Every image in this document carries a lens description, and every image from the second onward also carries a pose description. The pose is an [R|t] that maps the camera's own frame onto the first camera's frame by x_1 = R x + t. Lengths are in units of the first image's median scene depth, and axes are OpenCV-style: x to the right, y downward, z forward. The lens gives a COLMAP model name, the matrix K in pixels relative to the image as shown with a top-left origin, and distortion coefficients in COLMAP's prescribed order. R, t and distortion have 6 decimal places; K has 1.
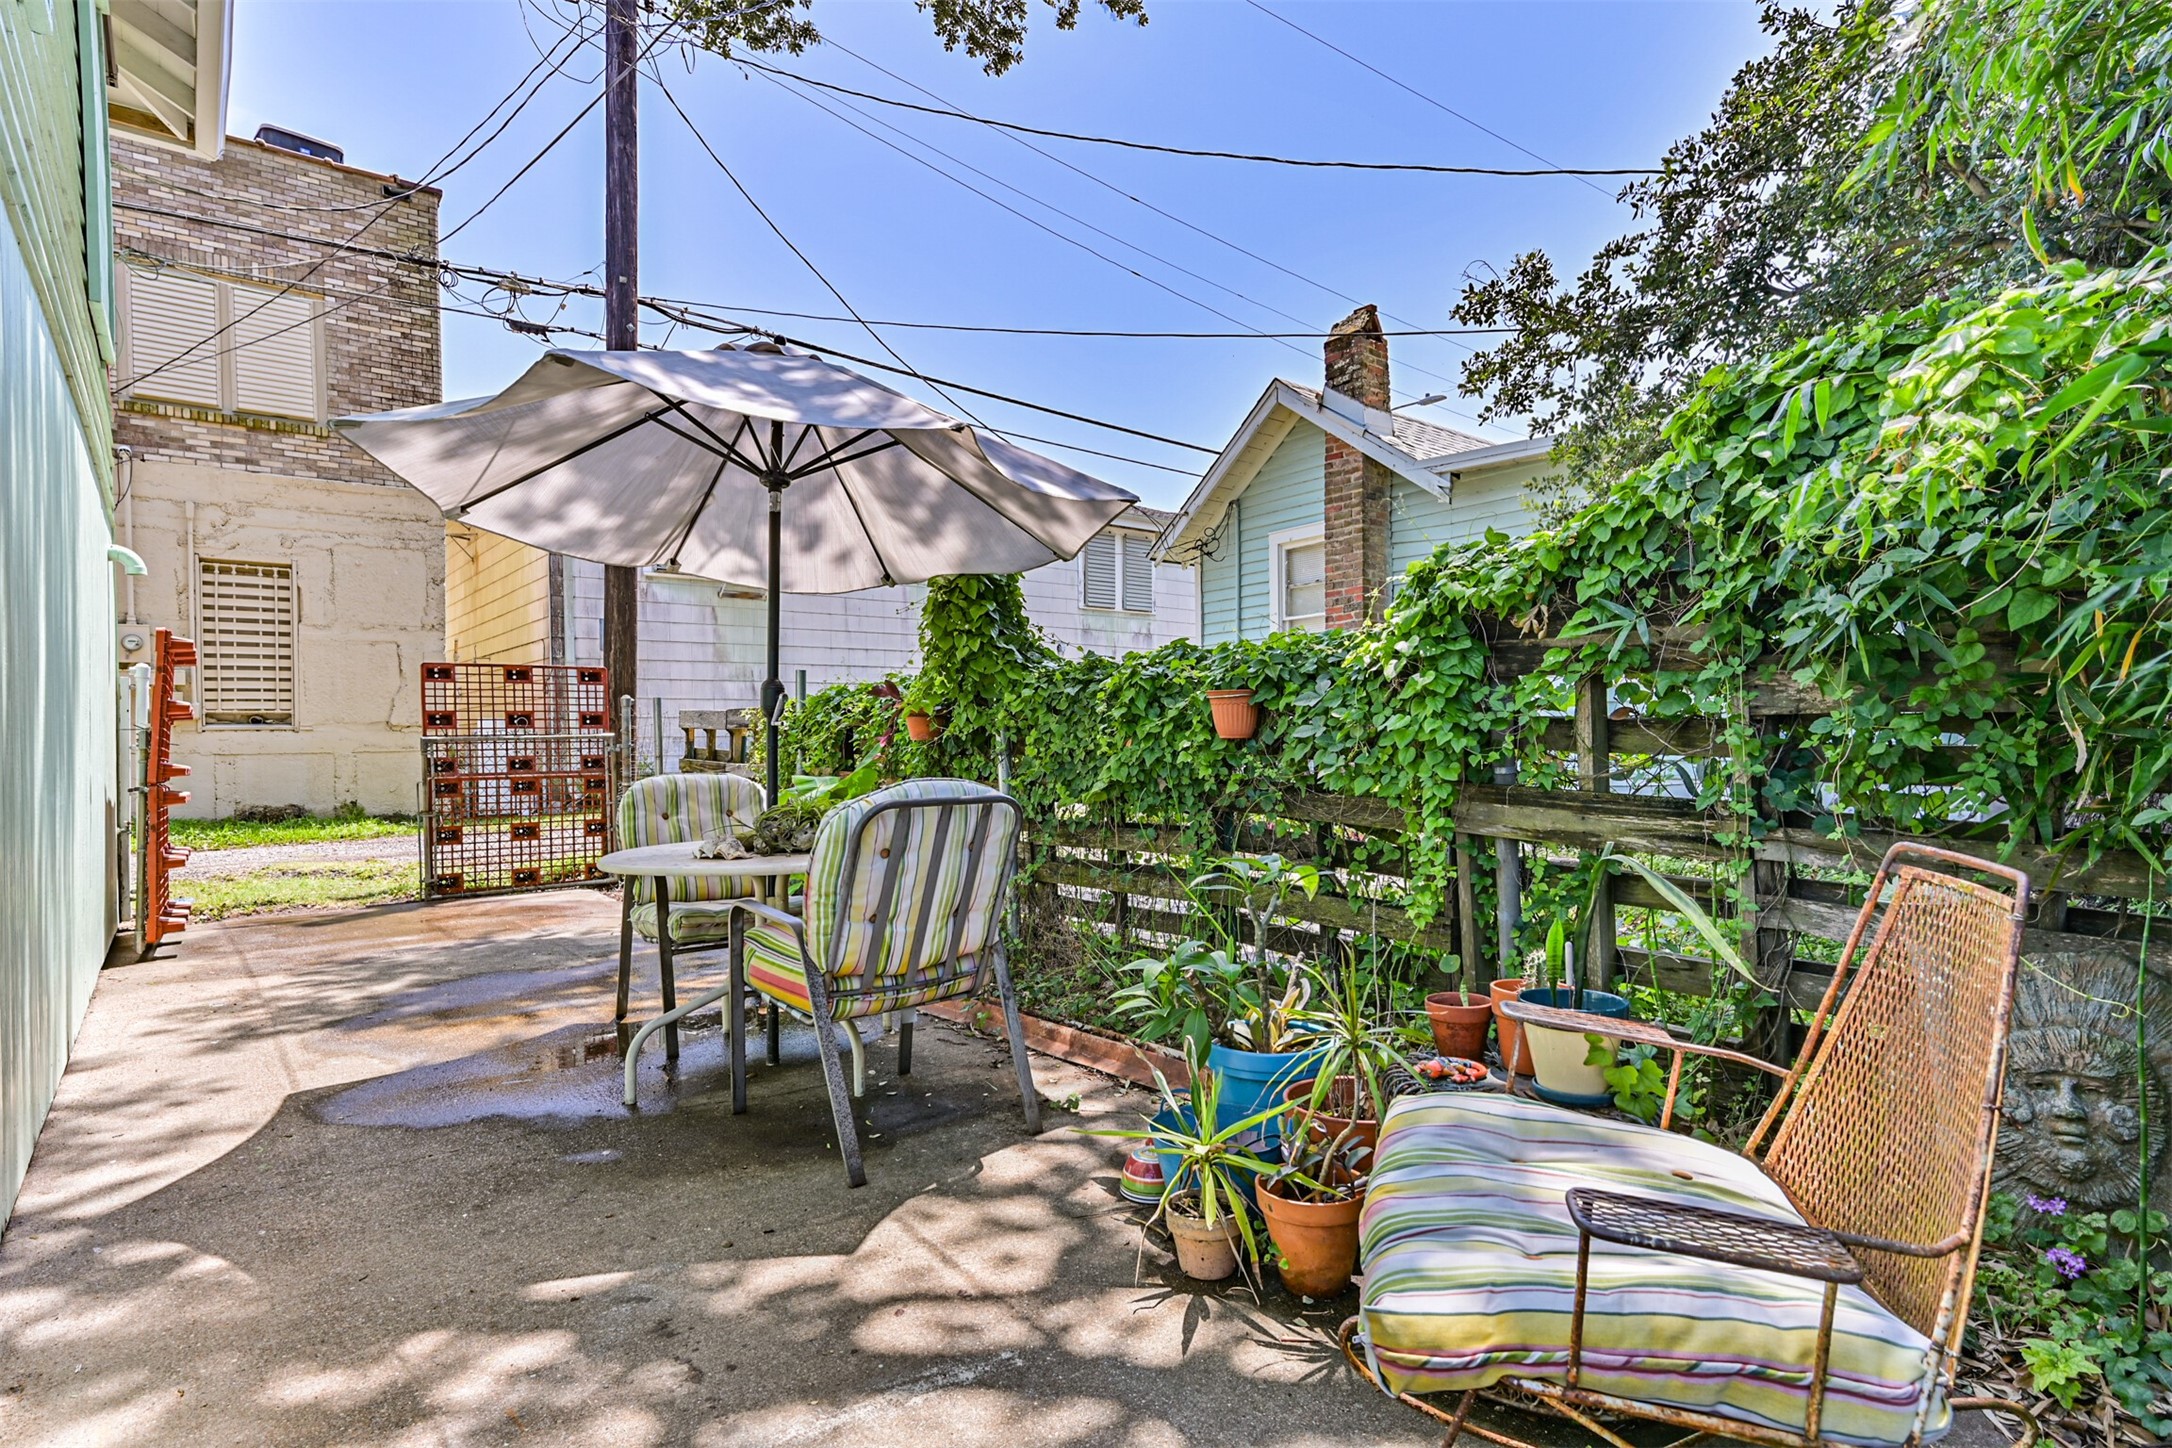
lens RADIAL K [[1112.9, 0, 1086.0], [0, 1112.9, 724.0], [0, 0, 1]] dist [0.015822, 0.000384]
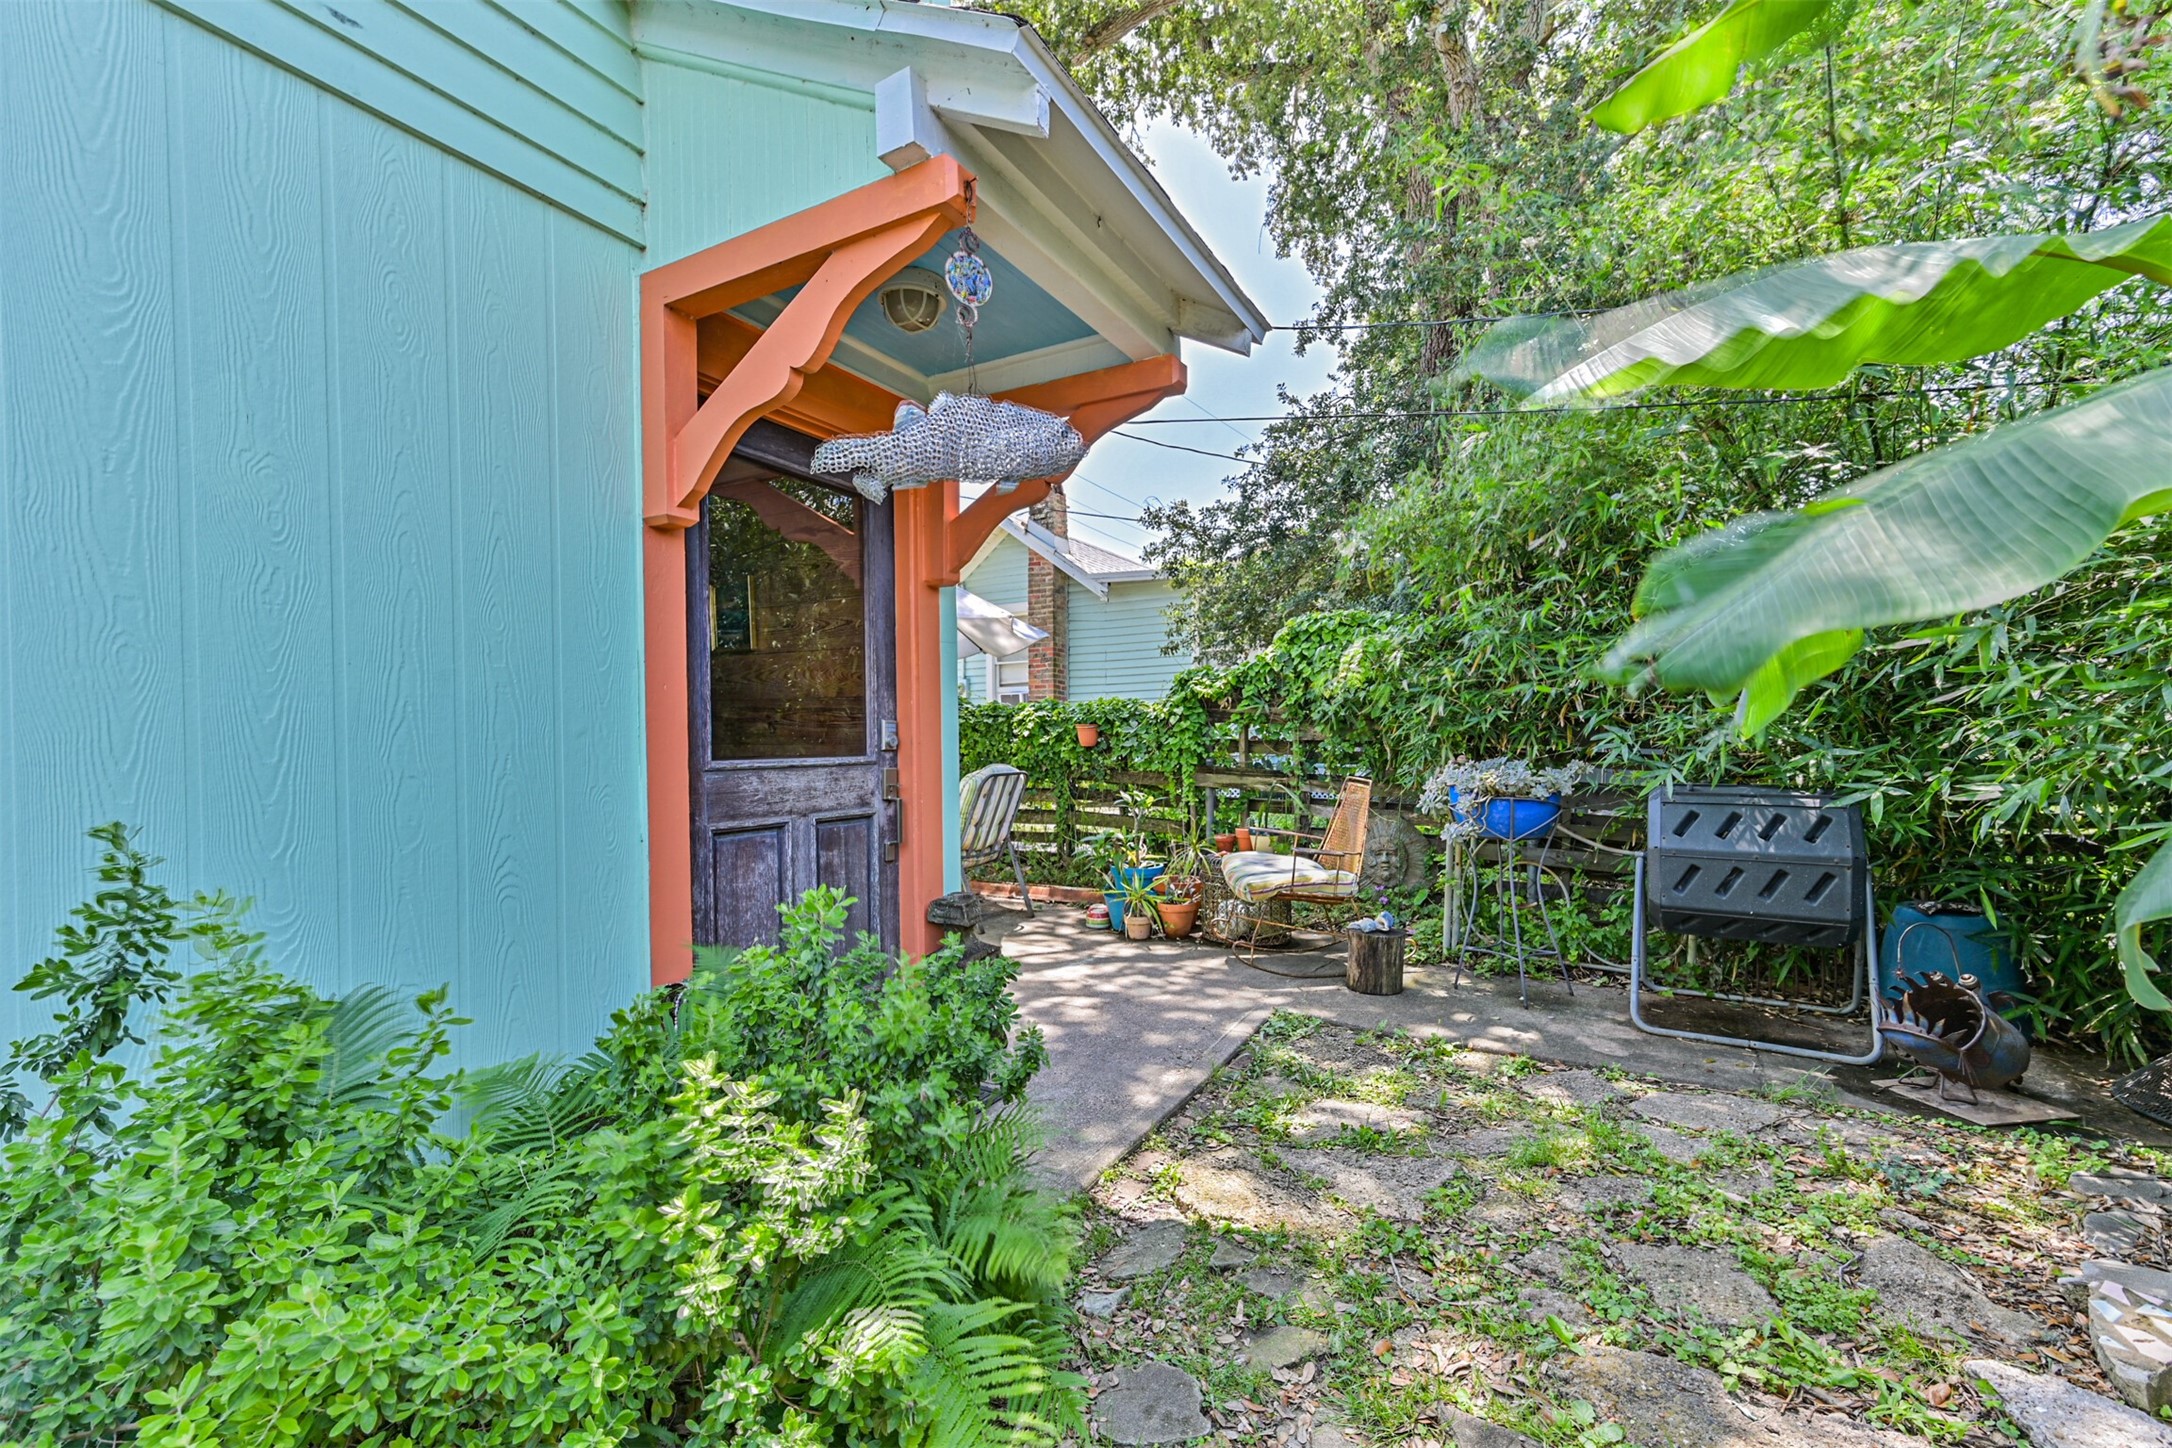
lens RADIAL K [[887.0, 0, 1079.4], [0, 887.0, 703.2], [0, 0, 1]] dist [0.000447, -0.000004]
pose [[0.936537, 0.021207, 0.349928, -0.637718], [-0.011597, 0.999496, -0.029538, -0.025742], [-0.350378, 0.023605, 0.936311, -0.812164]]
